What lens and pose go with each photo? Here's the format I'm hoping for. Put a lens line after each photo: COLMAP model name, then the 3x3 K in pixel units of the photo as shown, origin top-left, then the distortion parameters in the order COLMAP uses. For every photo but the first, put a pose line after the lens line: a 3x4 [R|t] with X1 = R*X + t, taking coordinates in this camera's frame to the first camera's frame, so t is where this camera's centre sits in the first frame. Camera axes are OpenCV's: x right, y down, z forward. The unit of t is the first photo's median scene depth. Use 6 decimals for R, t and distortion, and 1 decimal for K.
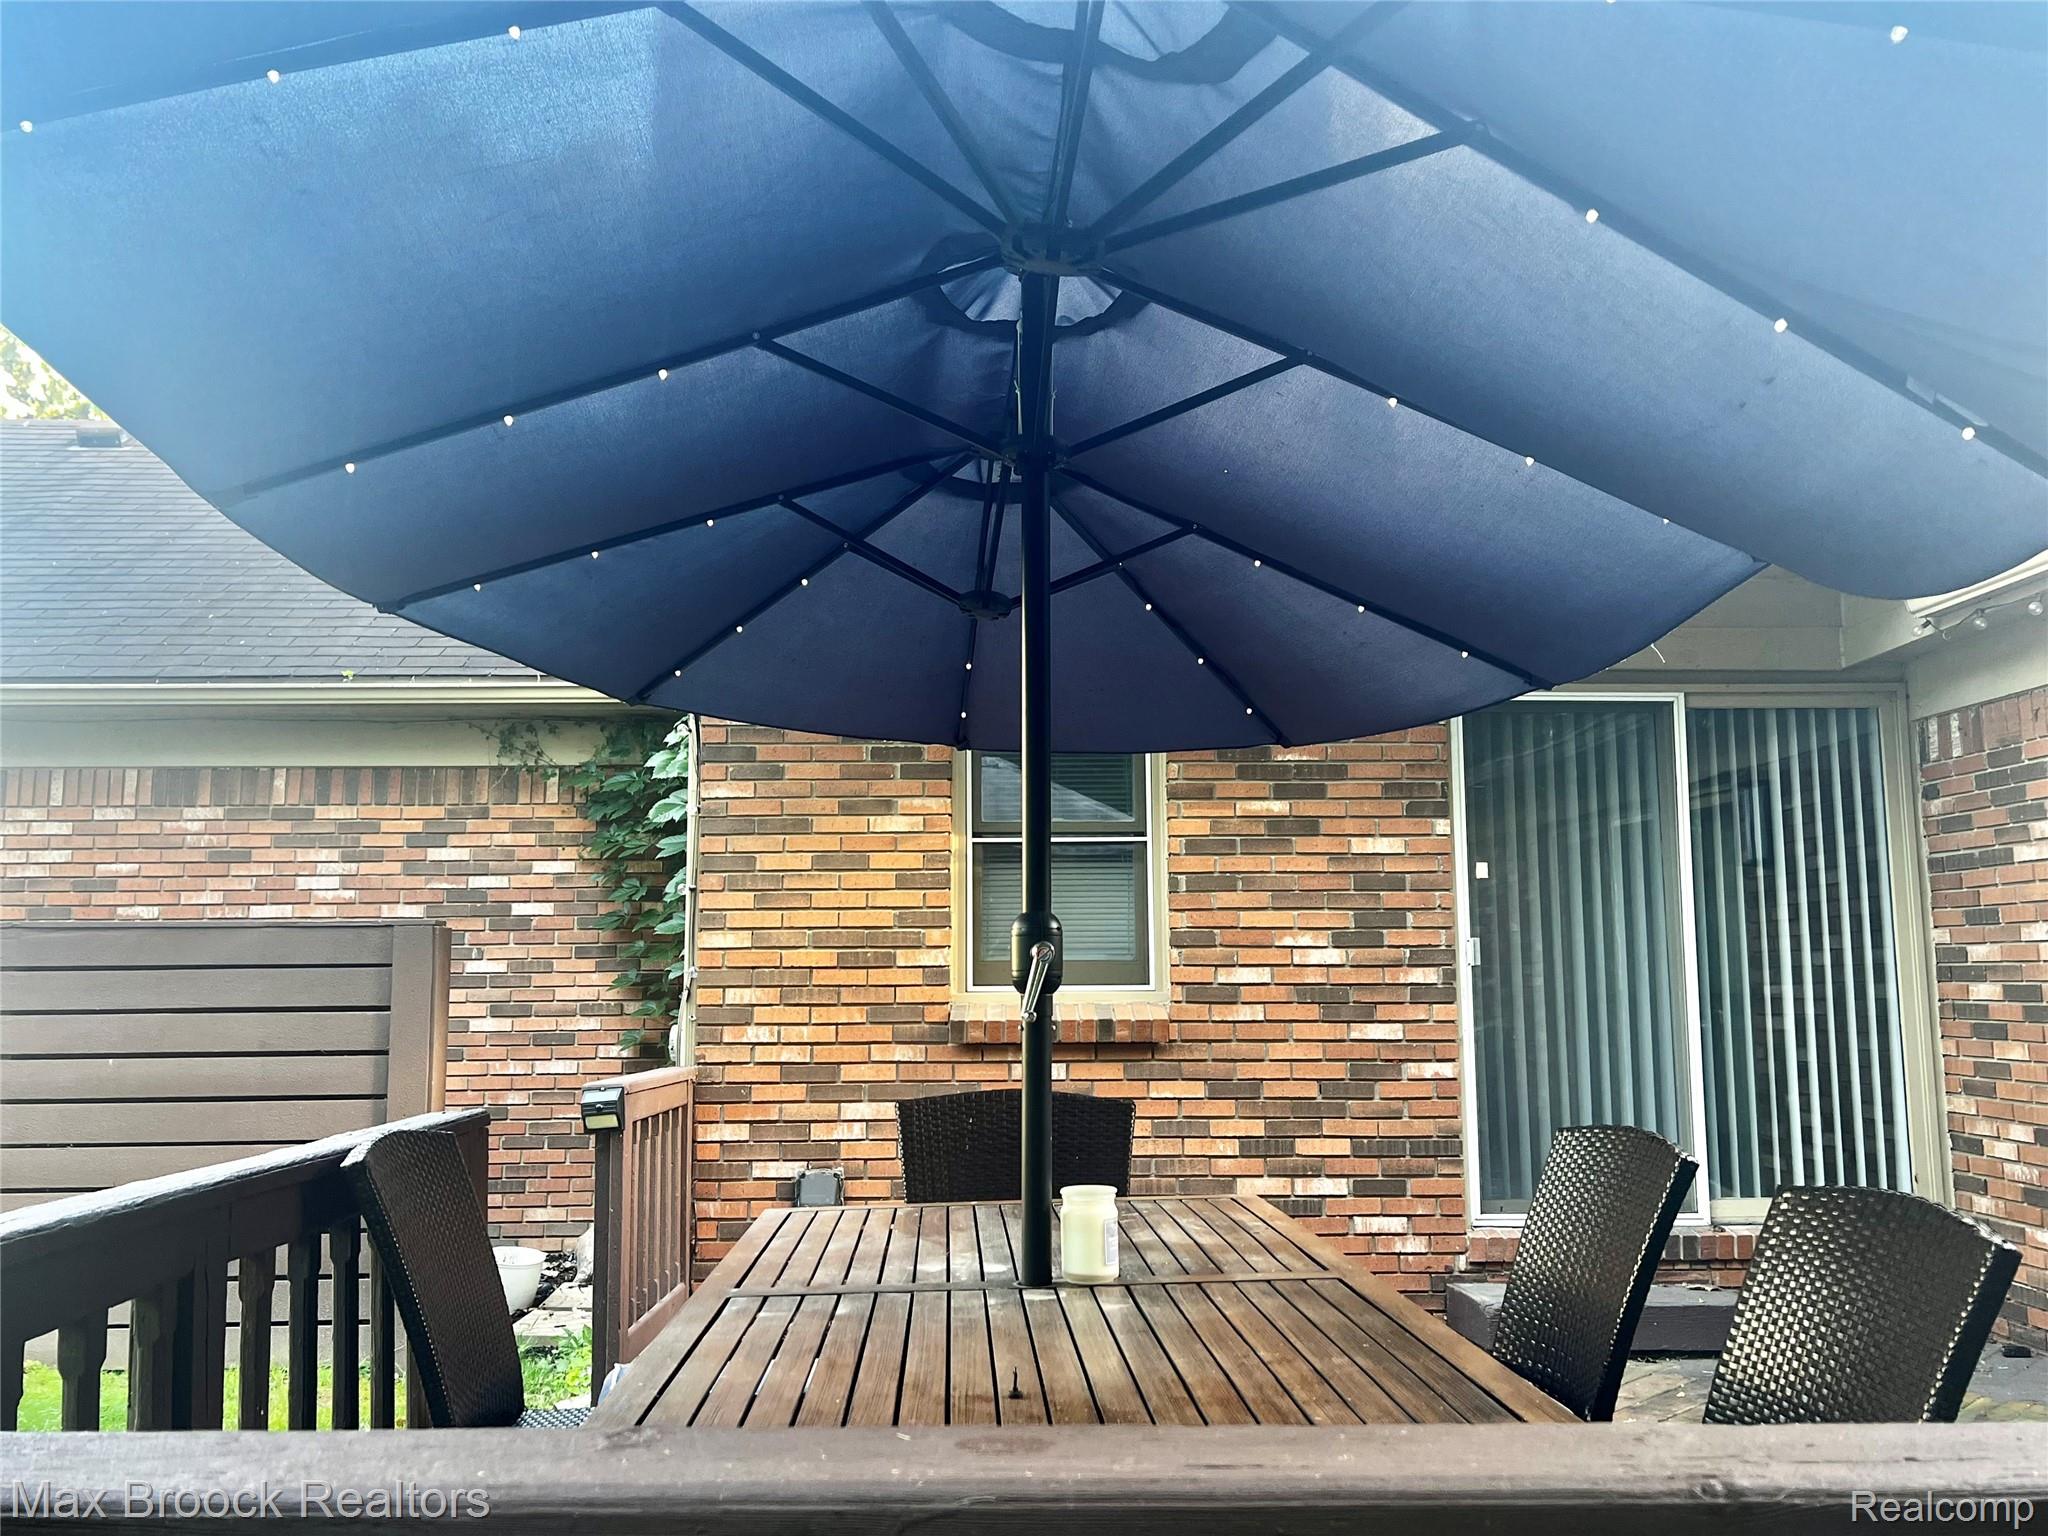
lens RADIAL K [[1645.5, 0, 1027.6], [0, 1645.5, 763.6], [0, 0, 1]] dist [0.000588, -0.007250]
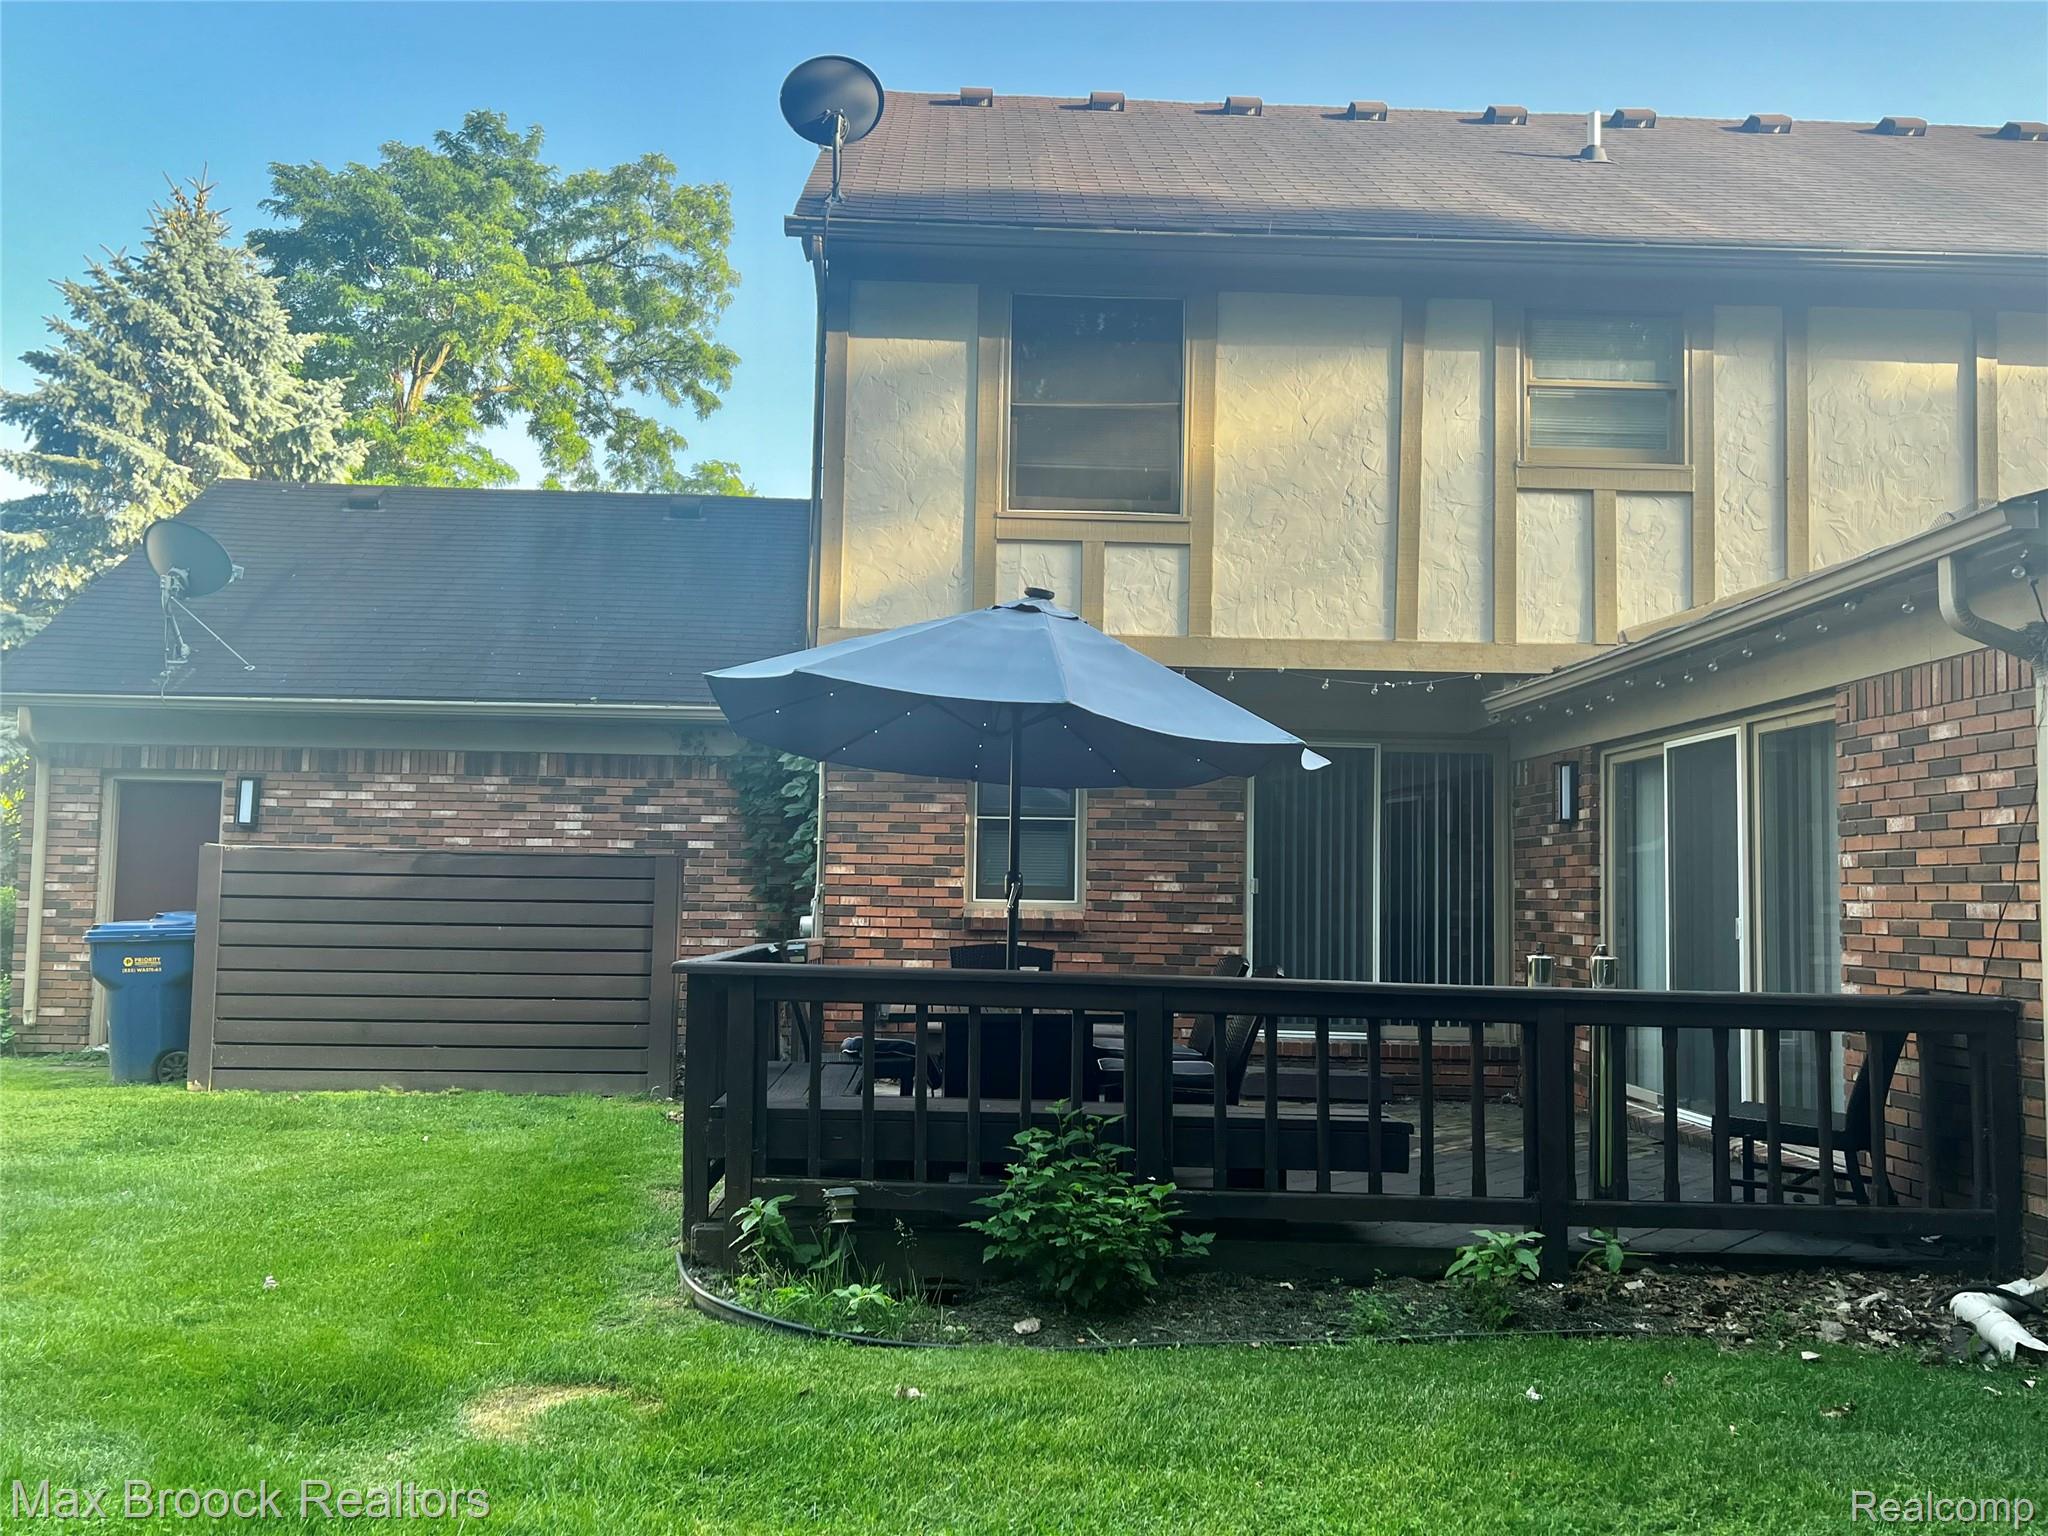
lens RADIAL K [[1645.5, 0, 1027.6], [0, 1645.5, 763.6], [0, 0, 1]] dist [0.000588, -0.007250]
pose [[0.999538, 0.025934, 0.015837, -0.008982], [-0.026694, 0.998401, 0.049826, -0.102061], [-0.014520, -0.050225, 0.998632, -0.782122]]
